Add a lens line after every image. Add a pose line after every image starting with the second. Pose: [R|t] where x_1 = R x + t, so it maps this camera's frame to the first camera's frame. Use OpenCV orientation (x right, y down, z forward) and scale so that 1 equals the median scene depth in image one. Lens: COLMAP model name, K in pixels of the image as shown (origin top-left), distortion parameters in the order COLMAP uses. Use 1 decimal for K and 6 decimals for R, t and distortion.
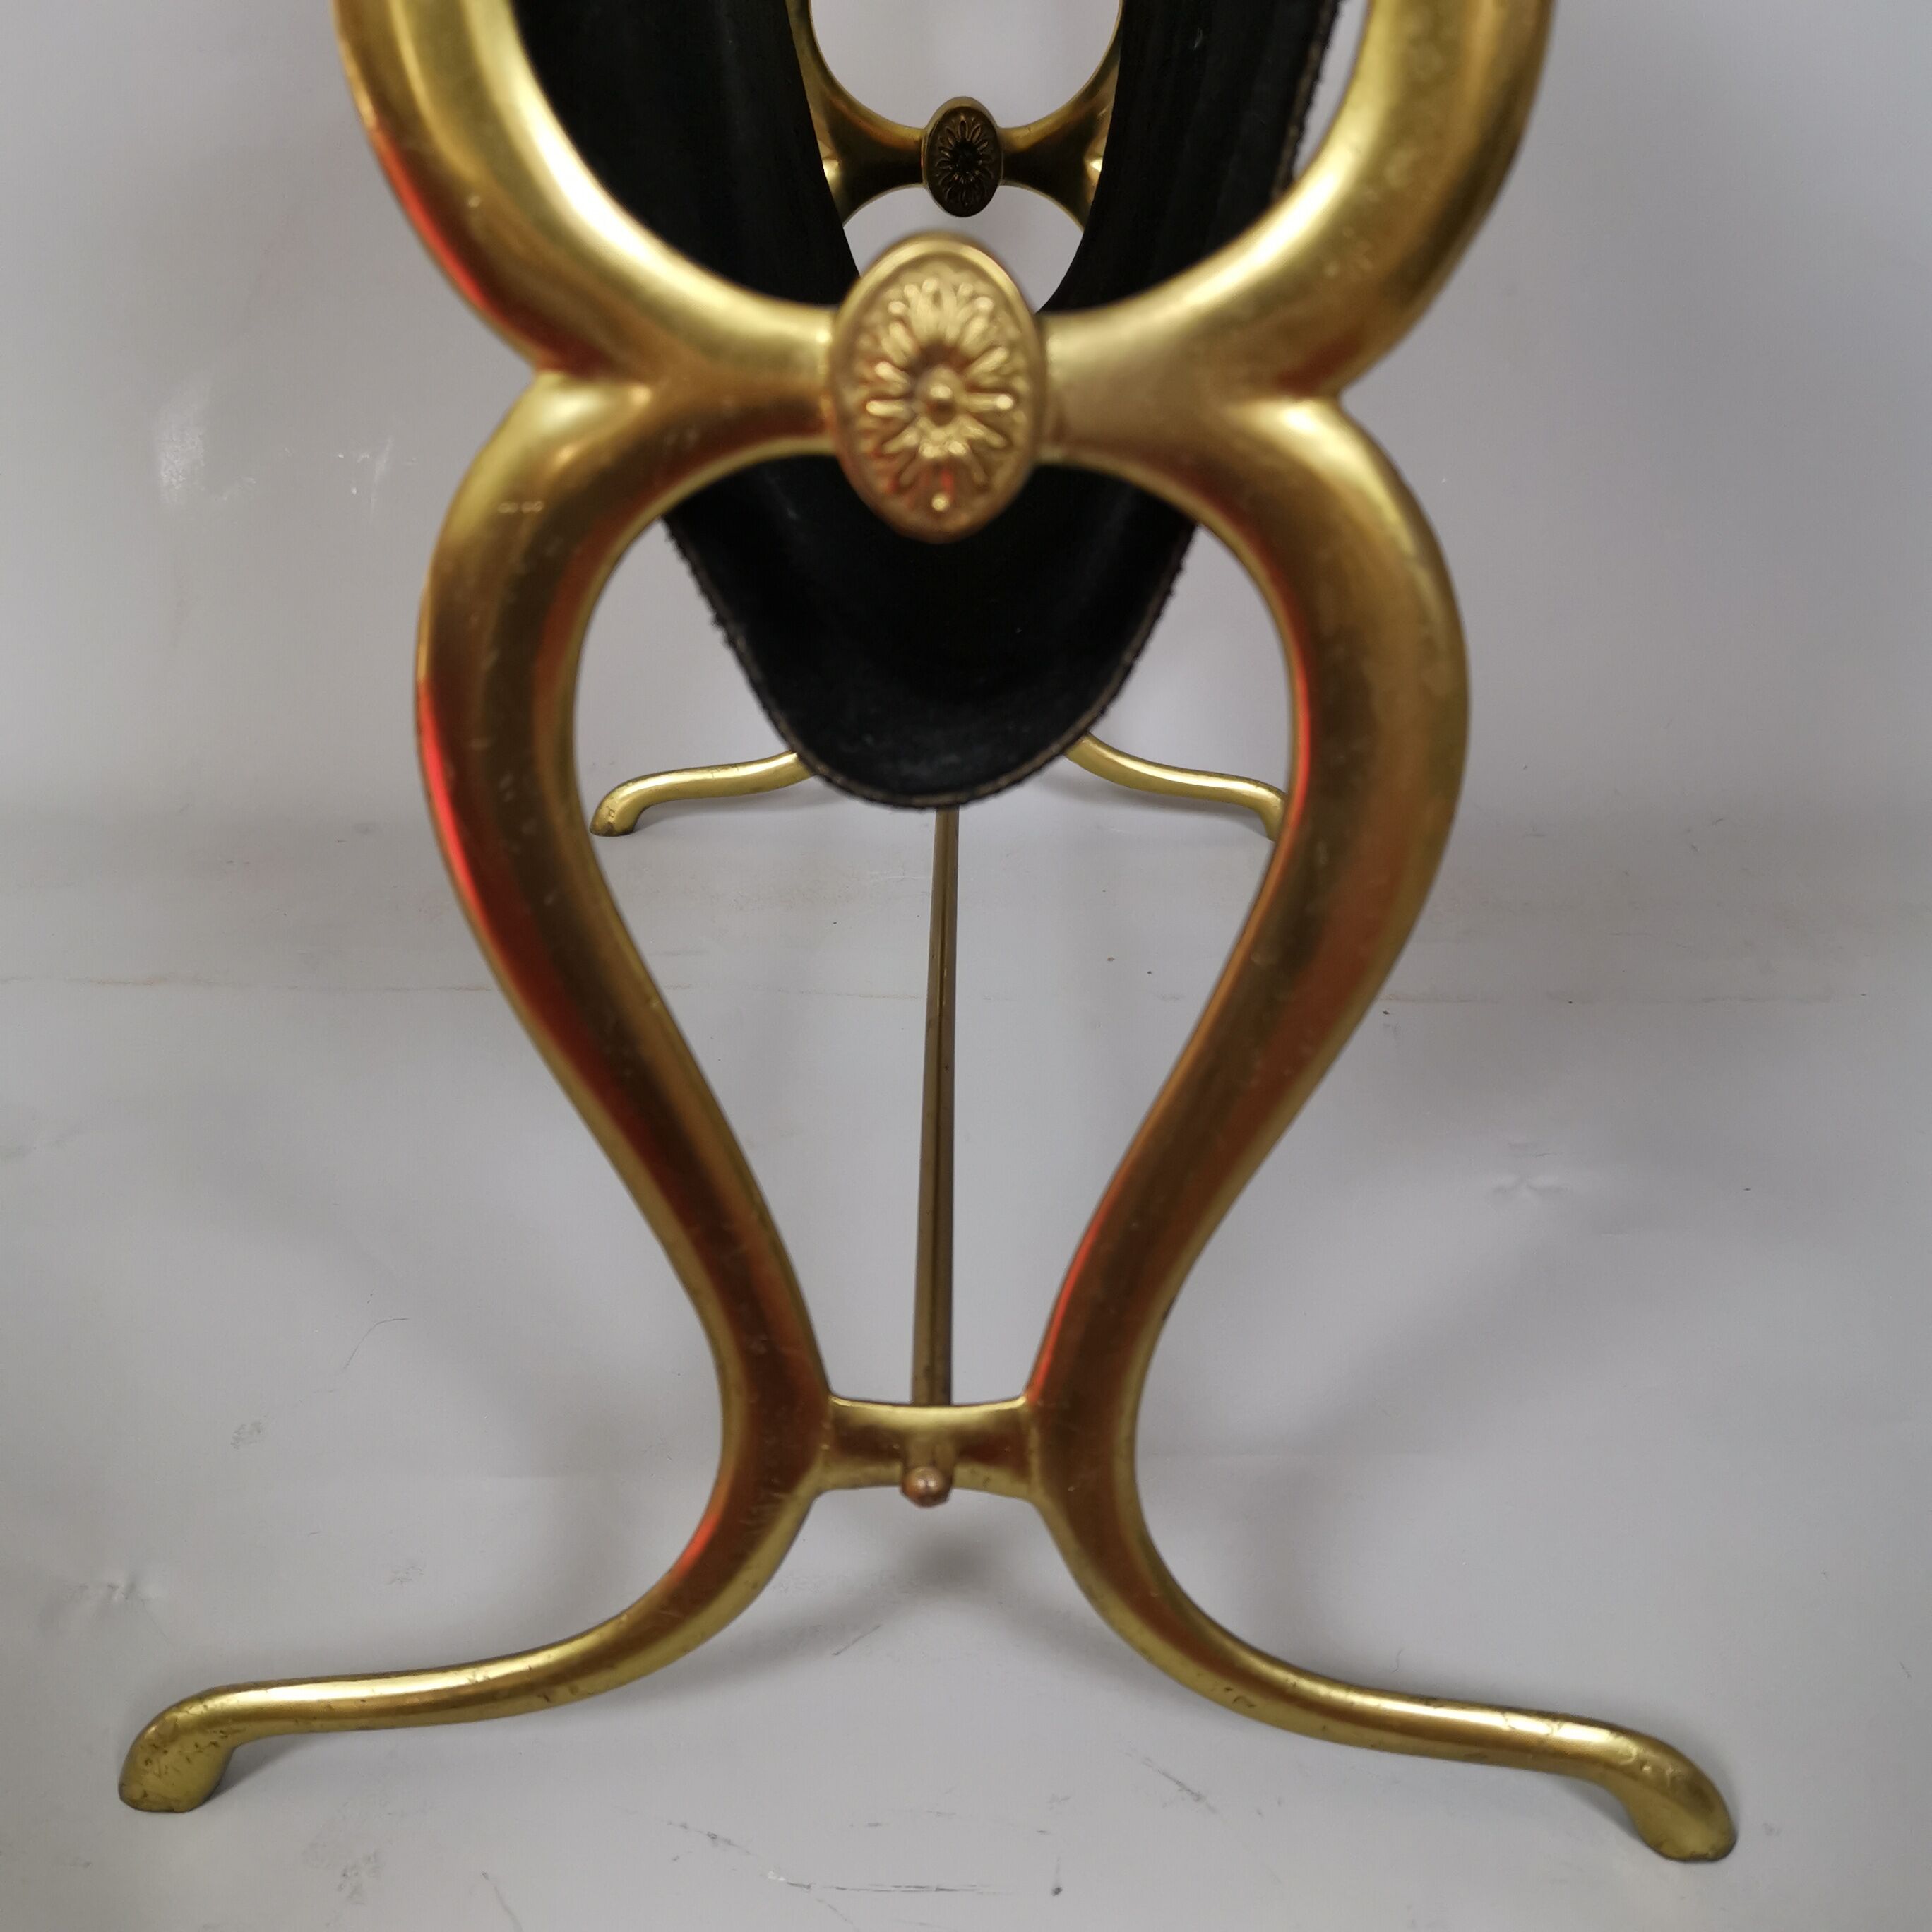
lens RADIAL K [[1997.0, 0, 966.0], [0, 1997.0, 966.0], [0, 0, 1]] dist [0.048243, -0.030718]
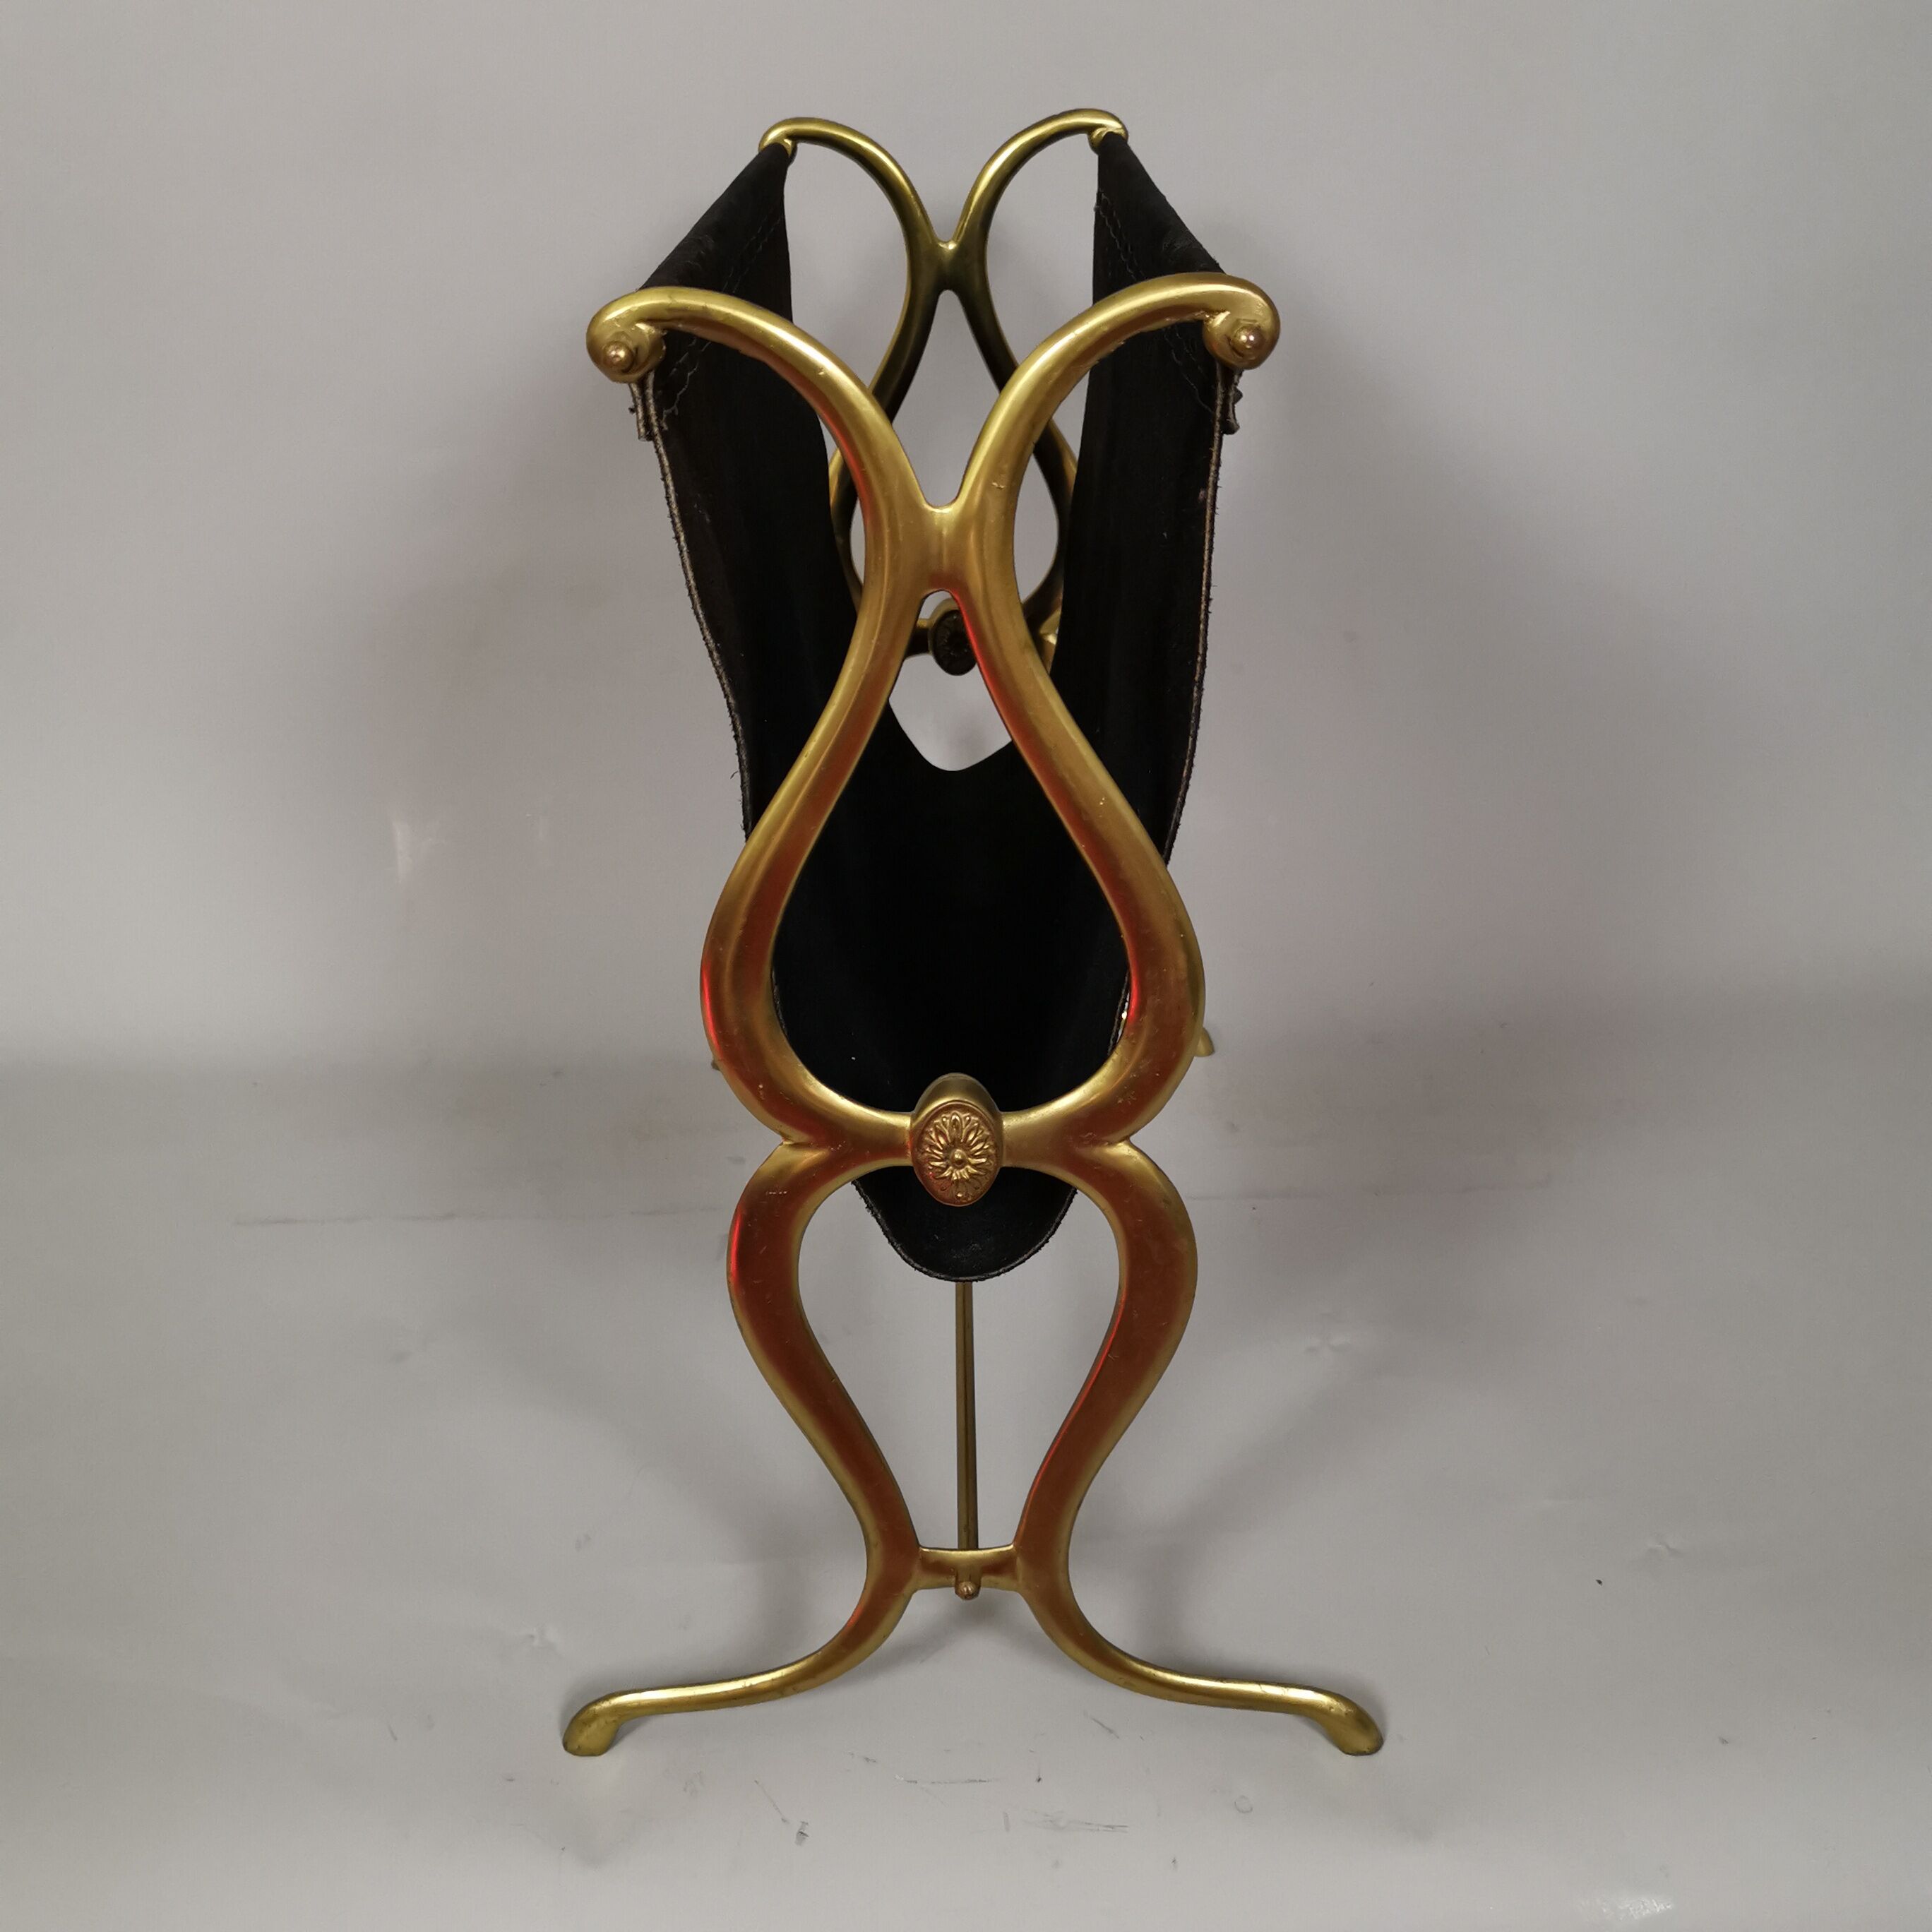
lens RADIAL K [[1977.7, 0, 965.7], [0, 1977.7, 944.0], [0, 0, 1]] dist [0.049376, 0.002498]
pose [[0.999296, -0.036787, -0.007387, 0.016779], [0.036946, 0.999061, 0.022650, -0.419990], [0.006547, -0.022907, 0.999716, -0.965807]]
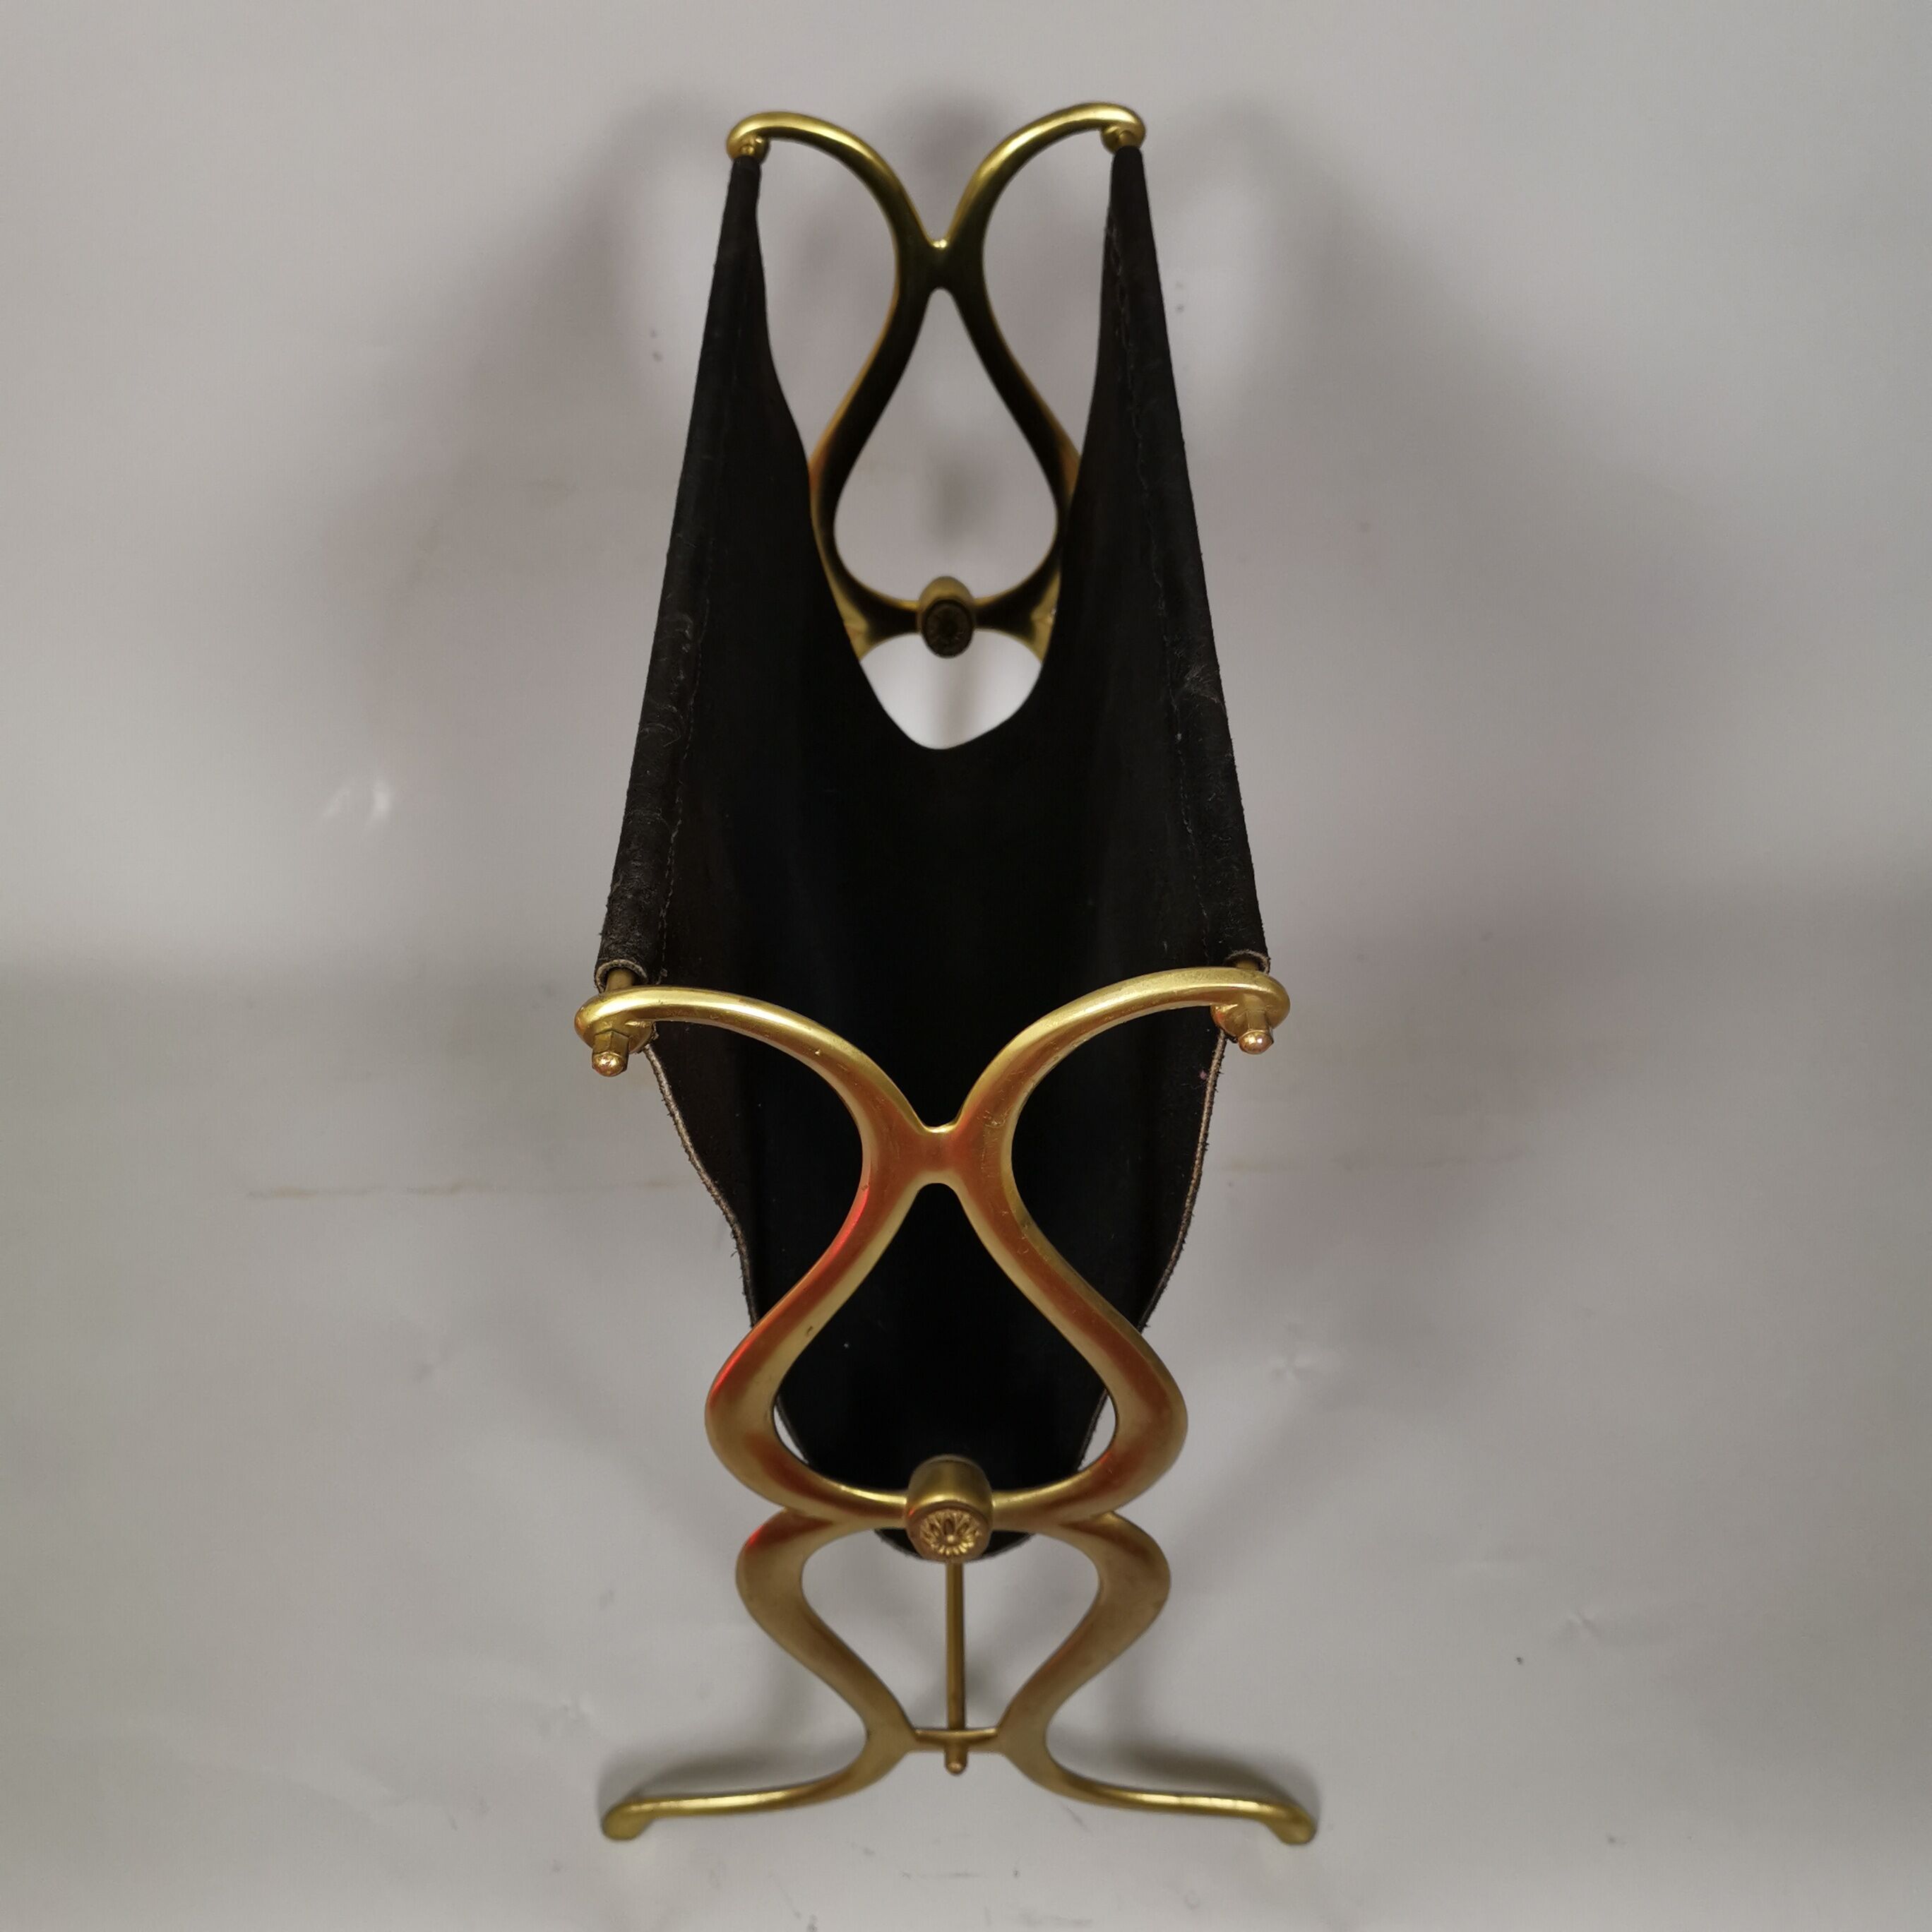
lens RADIAL K [[1997.0, 0, 966.0], [0, 1997.0, 966.0], [0, 0, 1]] dist [0.048243, -0.030718]
pose [[0.999584, -0.027618, -0.008289, 0.034142], [0.028807, 0.943571, 0.329915, -1.279169], [-0.001290, -0.330016, 0.943974, -0.839048]]
